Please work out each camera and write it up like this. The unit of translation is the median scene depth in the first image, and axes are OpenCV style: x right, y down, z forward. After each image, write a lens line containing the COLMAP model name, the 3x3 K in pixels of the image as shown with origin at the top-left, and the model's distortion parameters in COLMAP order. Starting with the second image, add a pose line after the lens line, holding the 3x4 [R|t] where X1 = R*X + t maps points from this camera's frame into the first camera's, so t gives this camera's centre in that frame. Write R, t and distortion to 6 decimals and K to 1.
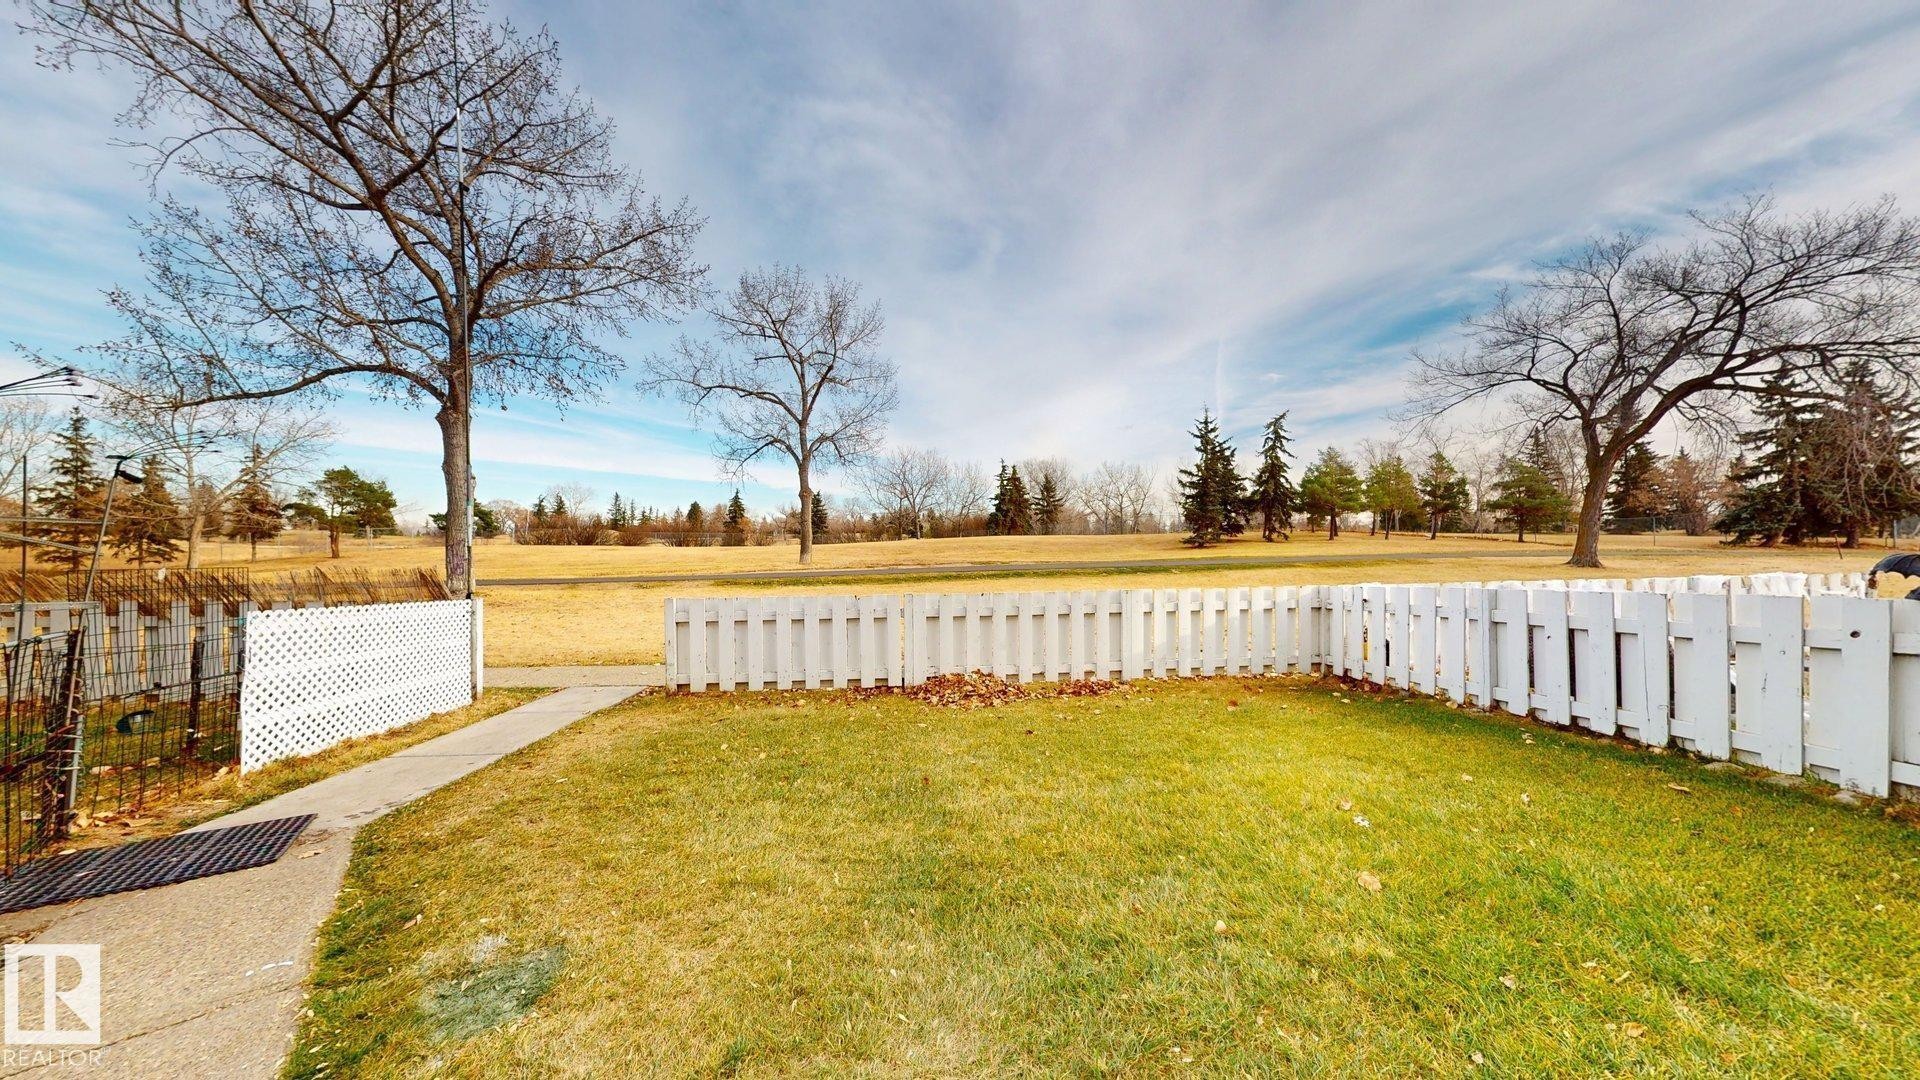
lens RADIAL K [[605.7, 0, 960.0], [0, 605.7, 544.9], [0, 0, 1]] dist [0.000359, -0.000244]
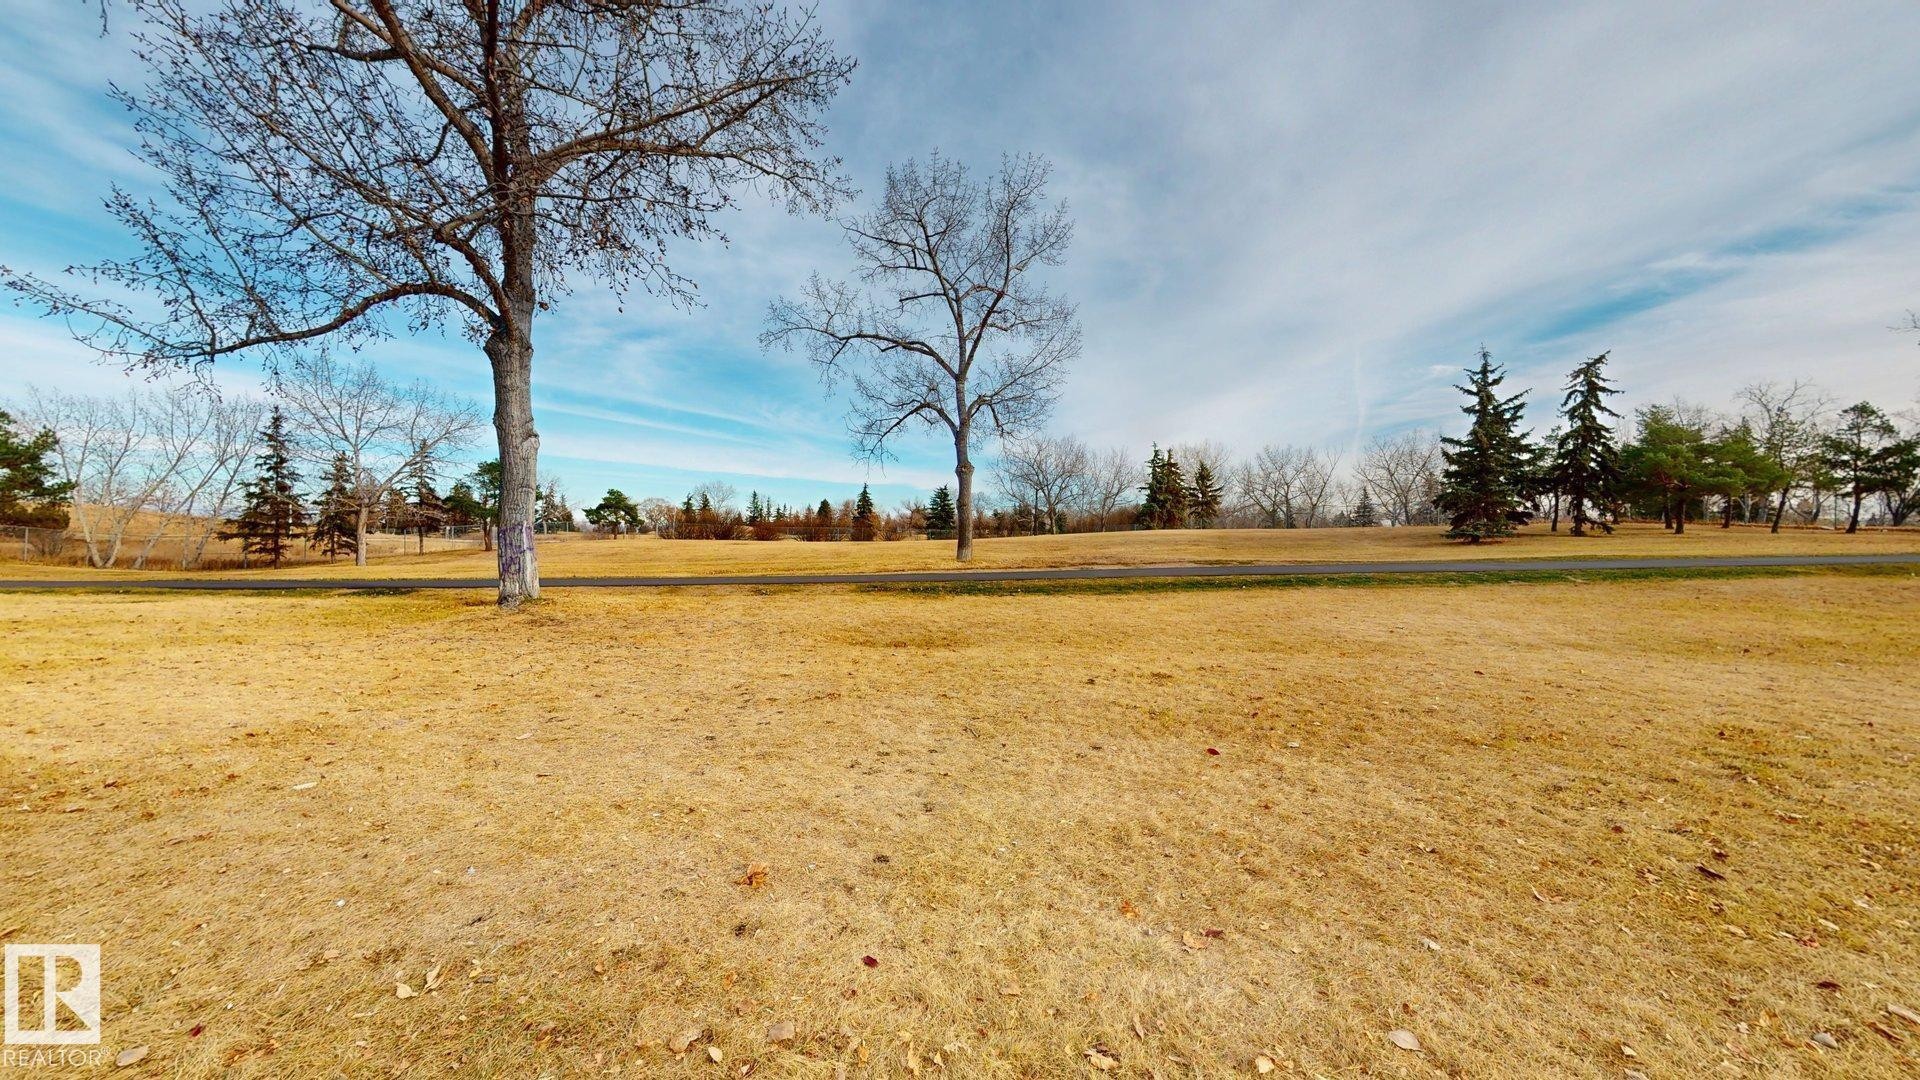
lens RADIAL K [[605.7, 0, 960.1], [0, 605.7, 542.8], [0, 0, 1]] dist [0.000359, -0.000244]
pose [[0.981683, 0.003092, -0.190497, -0.073604], [-0.002883, 0.999995, 0.001375, 0.004493], [0.190500, -0.000800, 0.981687, 0.160533]]
